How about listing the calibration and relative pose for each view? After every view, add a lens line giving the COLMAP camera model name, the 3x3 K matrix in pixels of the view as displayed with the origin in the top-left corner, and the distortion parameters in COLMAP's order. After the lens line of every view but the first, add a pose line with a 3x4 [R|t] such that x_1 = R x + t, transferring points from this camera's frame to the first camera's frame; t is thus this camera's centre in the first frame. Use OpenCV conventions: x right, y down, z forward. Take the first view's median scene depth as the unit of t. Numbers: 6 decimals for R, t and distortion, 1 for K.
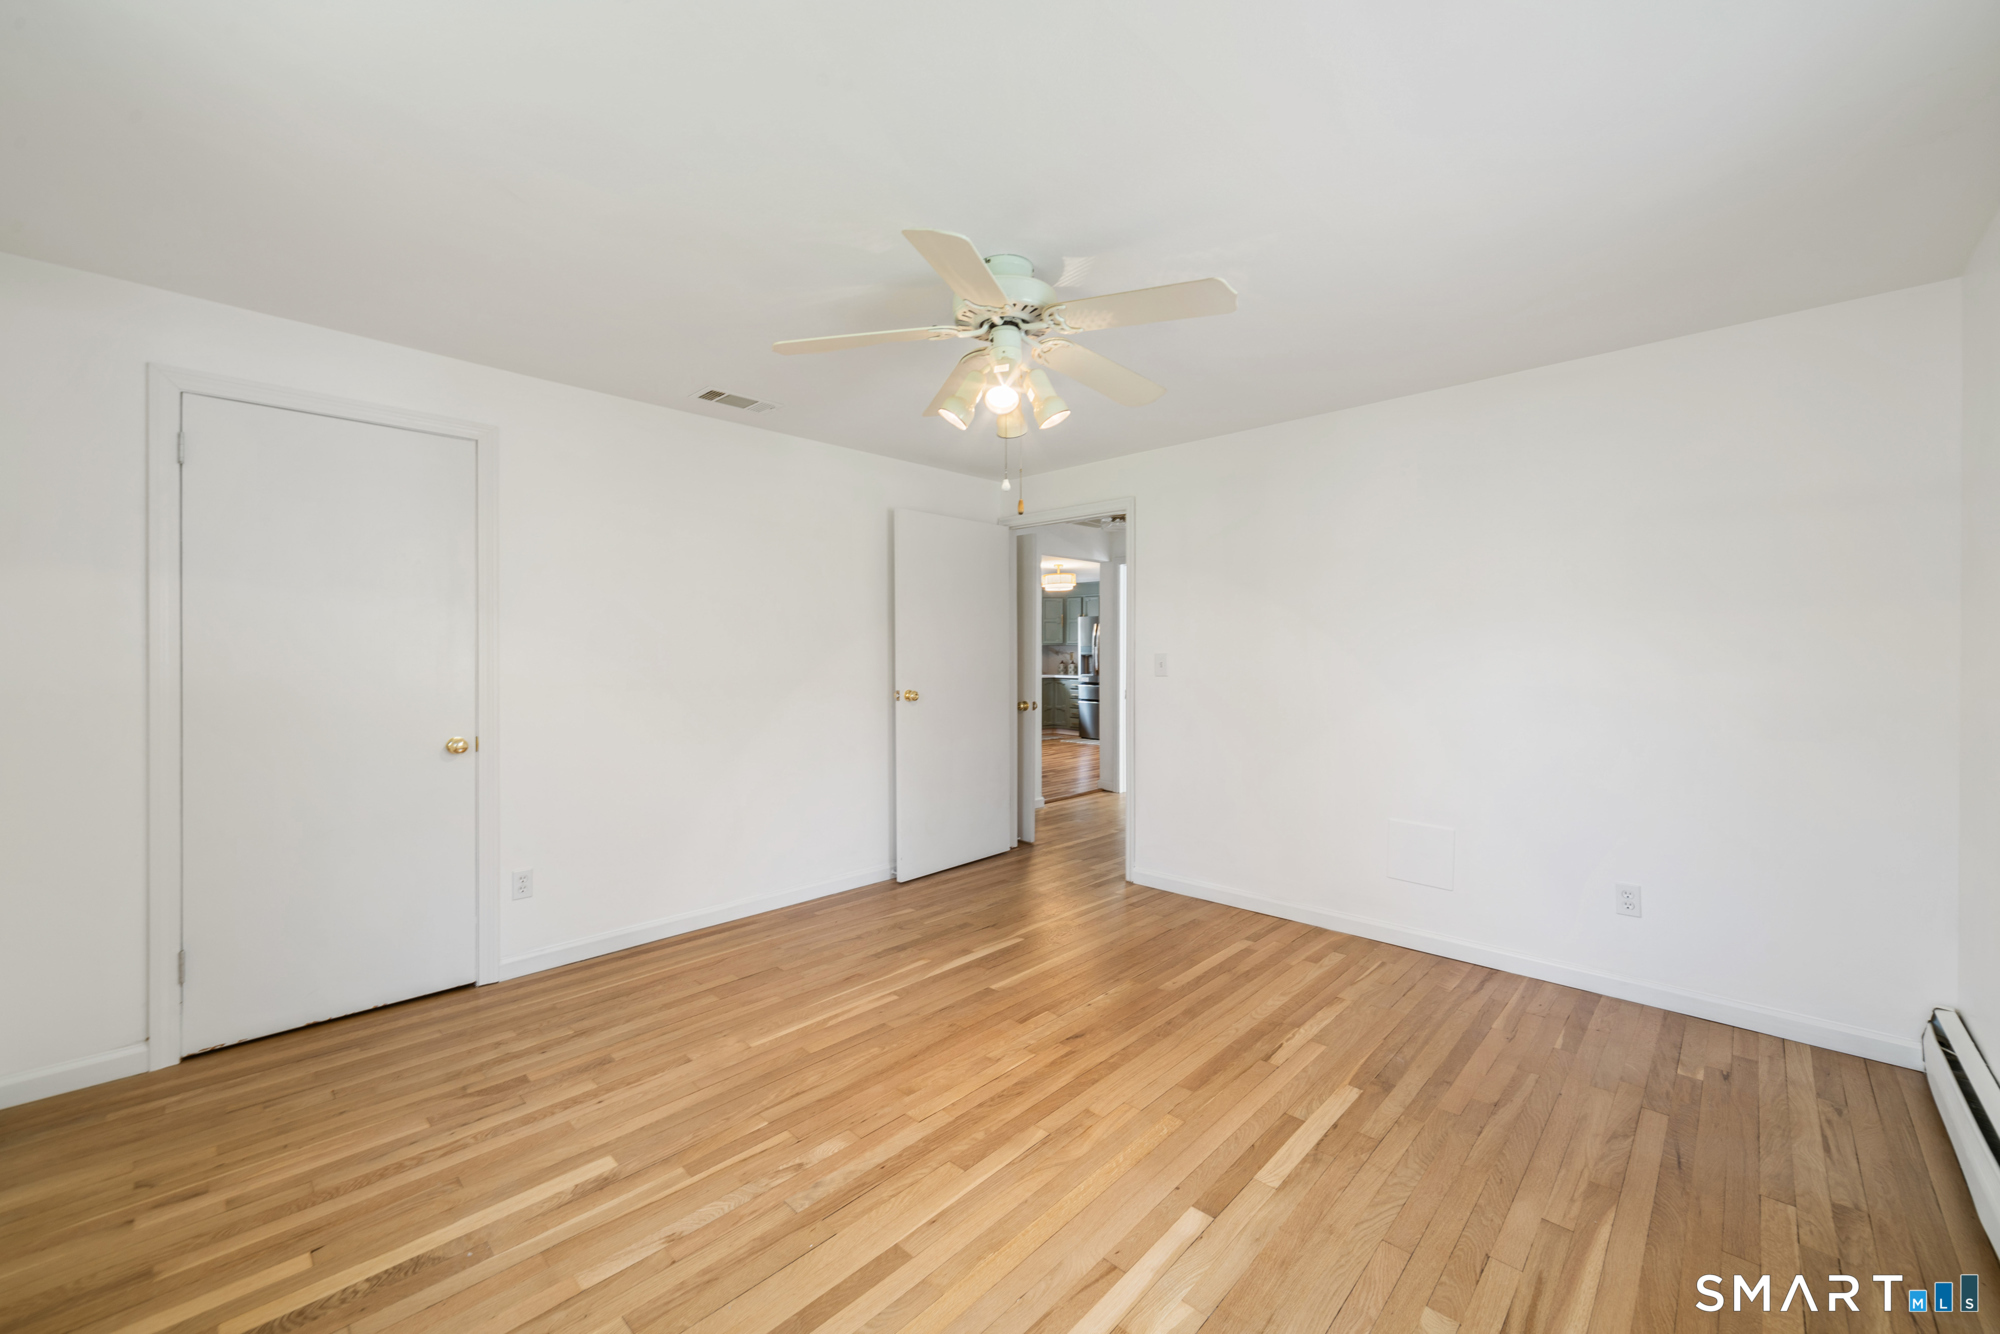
lens RADIAL K [[782.2, 0, 1000.2], [0, 782.2, 640.5], [0, 0, 1]] dist [-0.000239, 0.000454]
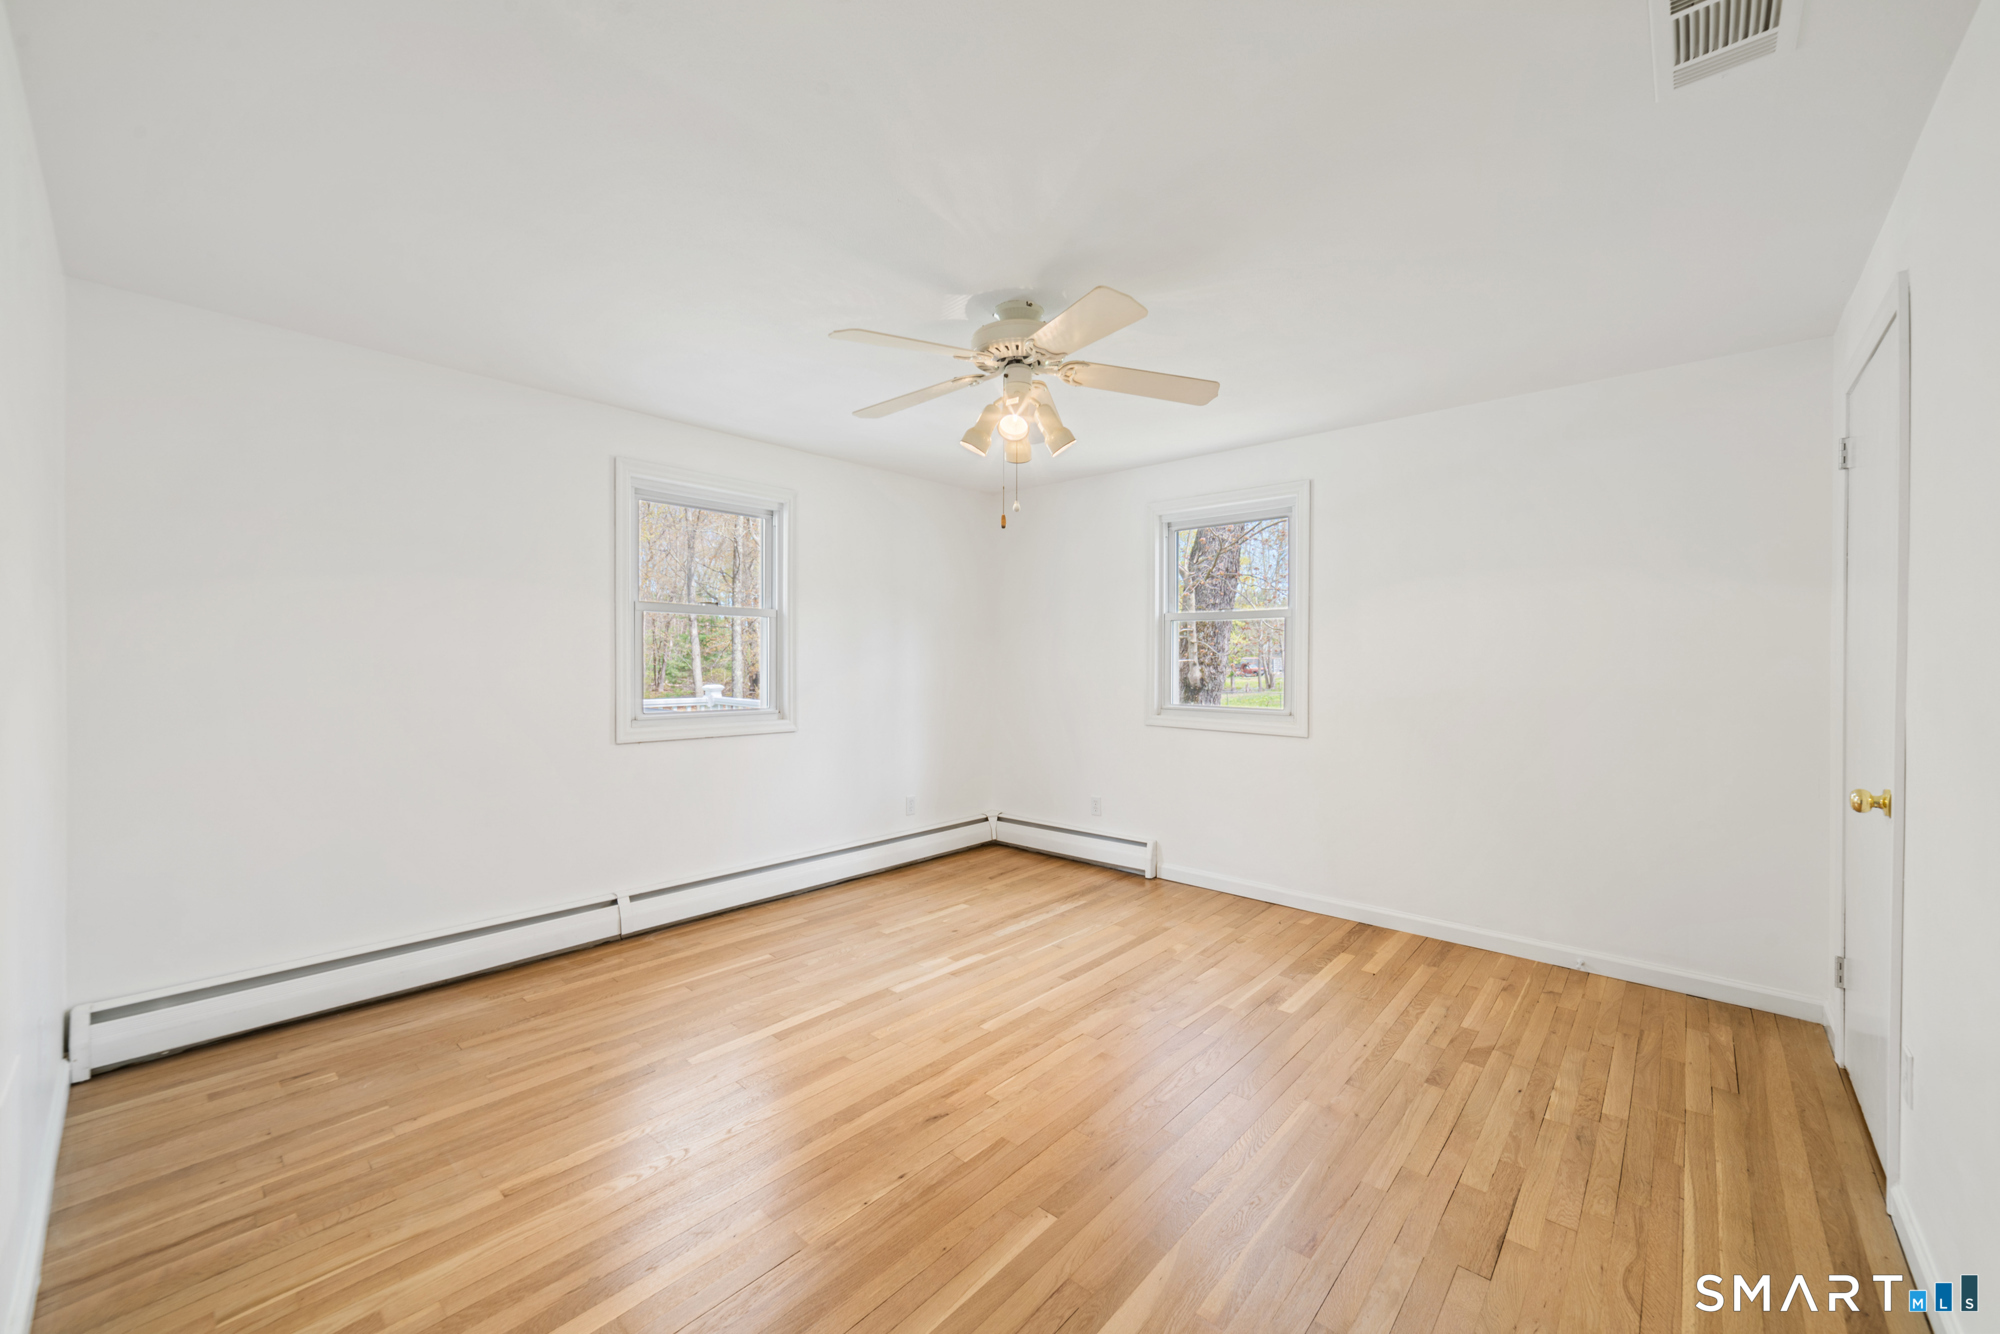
lens RADIAL K [[770.8, 0, 998.3], [0, 770.8, 664.8], [0, 0, 1]] dist [-0.000864, 0.000385]
pose [[-0.999653, -0.002485, -0.026233, 0.061688], [-0.002246, 0.999956, -0.009129, 0.038213], [0.026254, -0.009067, -0.999614, 2.130957]]
